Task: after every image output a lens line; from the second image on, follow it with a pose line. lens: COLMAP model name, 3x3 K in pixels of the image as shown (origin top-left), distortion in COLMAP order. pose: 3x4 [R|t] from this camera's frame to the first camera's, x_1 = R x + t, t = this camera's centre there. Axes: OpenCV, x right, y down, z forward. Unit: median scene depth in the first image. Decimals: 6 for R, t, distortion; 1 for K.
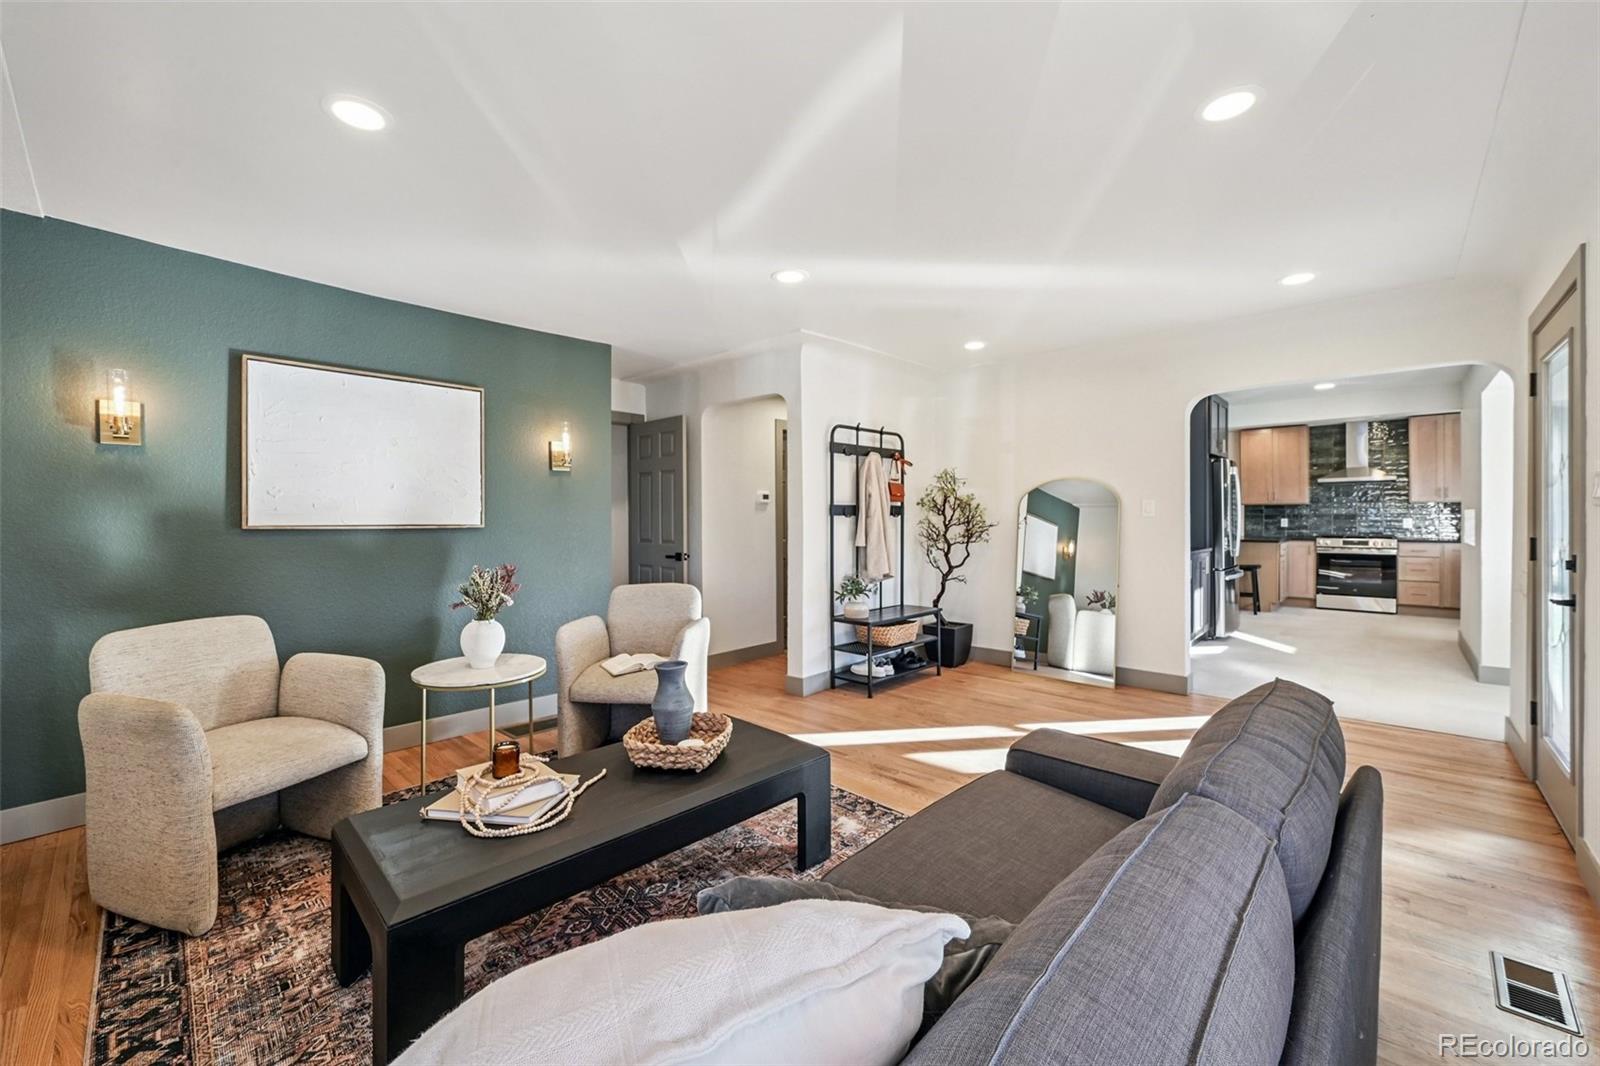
lens RADIAL K [[636.4, 0, 803.4], [0, 636.4, 526.2], [0, 0, 1]] dist [-0.000265, 0.000146]
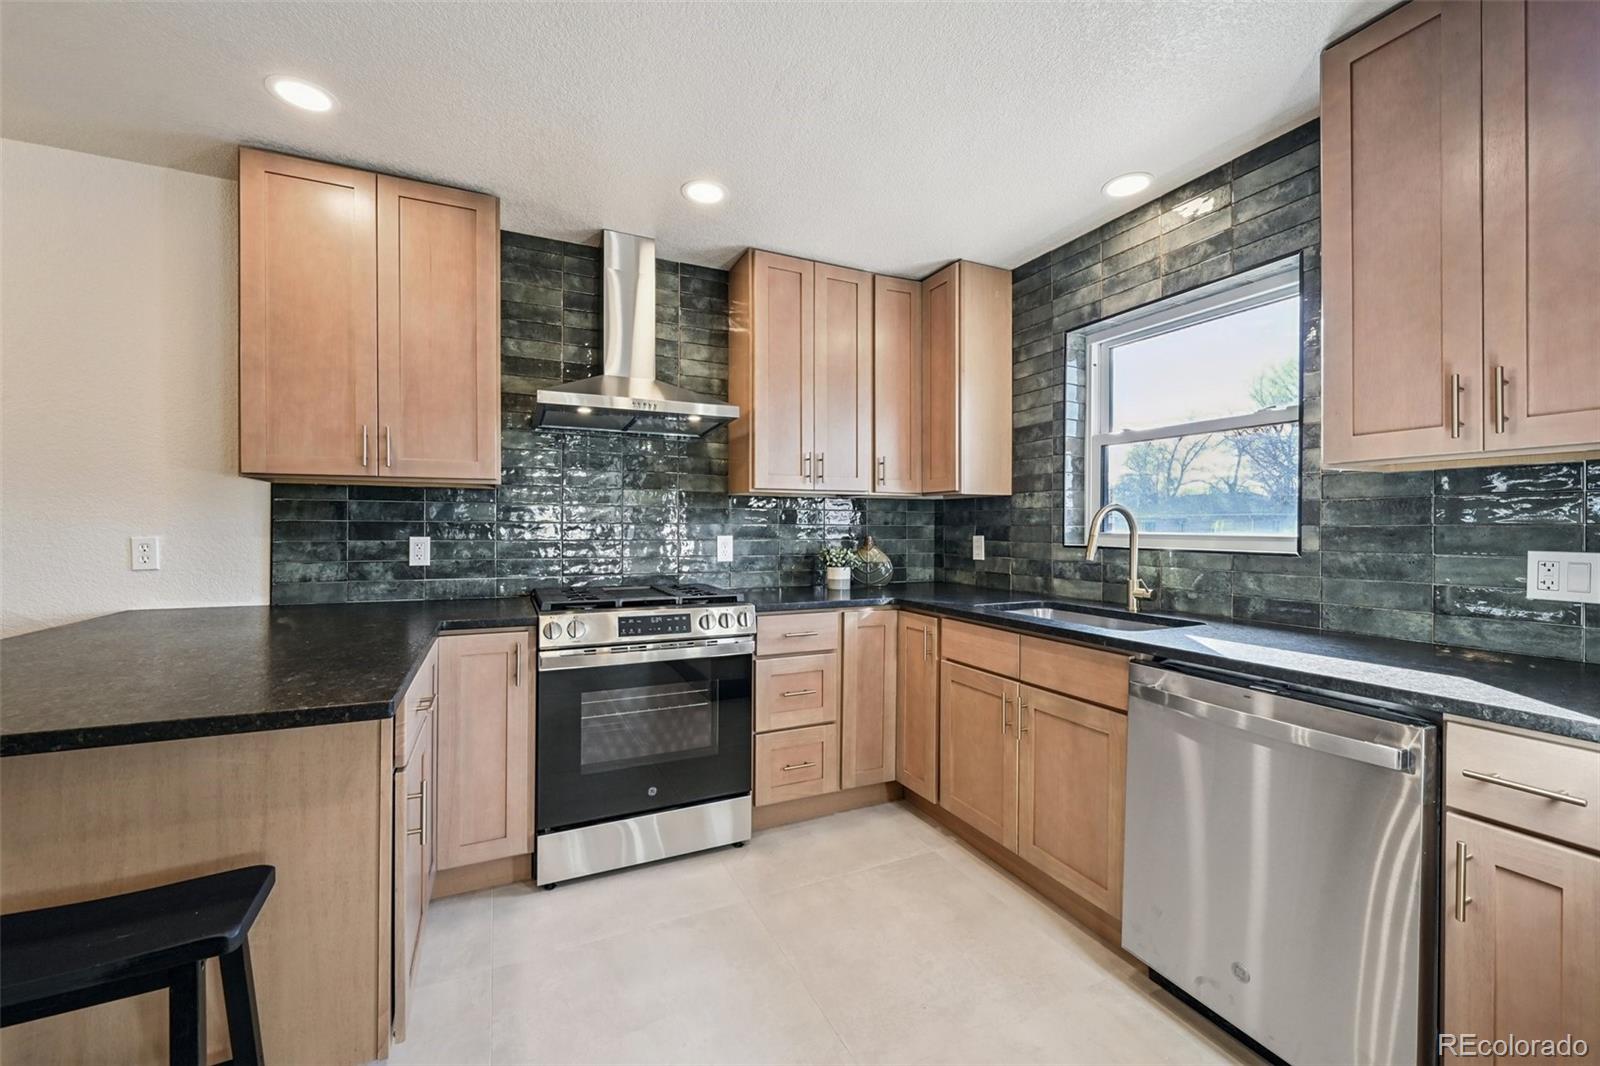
lens RADIAL K [[636.4, 0, 803.4], [0, 636.4, 526.2], [0, 0, 1]] dist [-0.000265, 0.000146]
pose [[0.371335, 0.009229, 0.928453, 0.605114], [0.004891, 0.999917, -0.011896, -0.013355], [-0.928486, 0.008958, 0.371260, 0.801114]]
